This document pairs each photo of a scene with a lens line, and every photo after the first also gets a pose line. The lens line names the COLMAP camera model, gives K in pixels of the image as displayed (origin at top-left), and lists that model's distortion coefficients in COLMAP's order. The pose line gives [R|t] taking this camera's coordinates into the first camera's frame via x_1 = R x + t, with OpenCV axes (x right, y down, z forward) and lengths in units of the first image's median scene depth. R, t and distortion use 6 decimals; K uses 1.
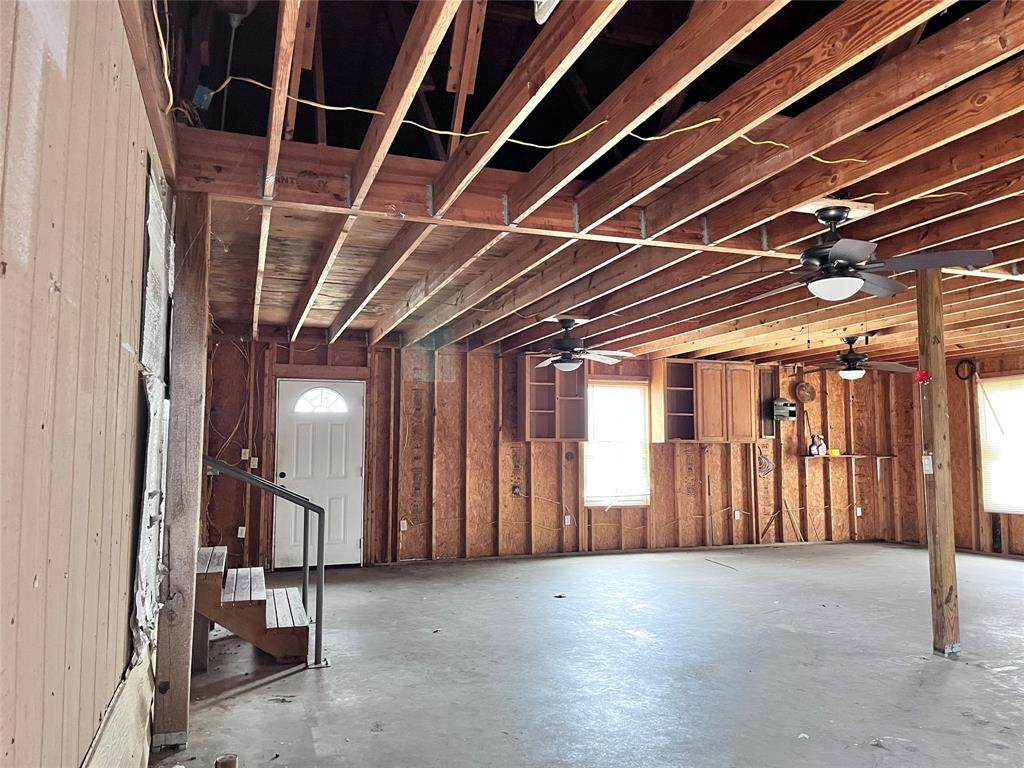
lens RADIAL K [[784.0, 0, 512.0], [0, 784.0, 384.0], [0, 0, 1]] dist [0.004071, -0.002392]
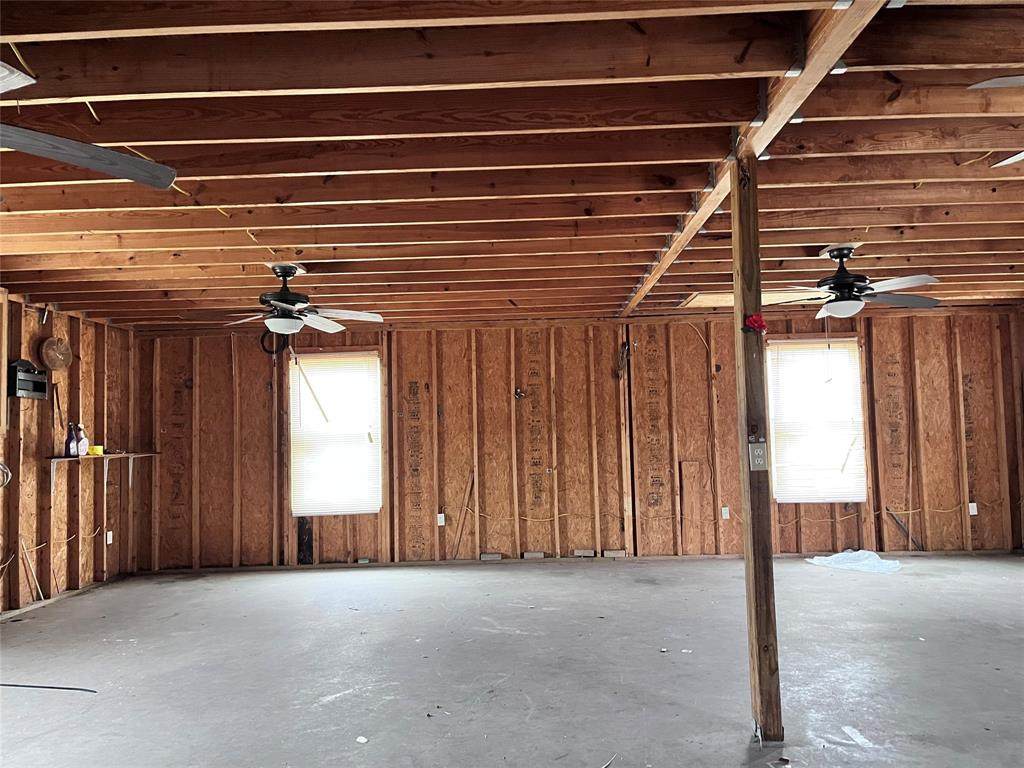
lens RADIAL K [[784.0, 0, 512.0], [0, 784.0, 384.0], [0, 0, 1]] dist [0.004071, -0.002392]
pose [[0.327405, 0.047186, 0.943705, -0.086828], [-0.054268, 0.998043, -0.031076, 0.034348], [-0.943324, -0.041038, 0.329325, 0.466734]]
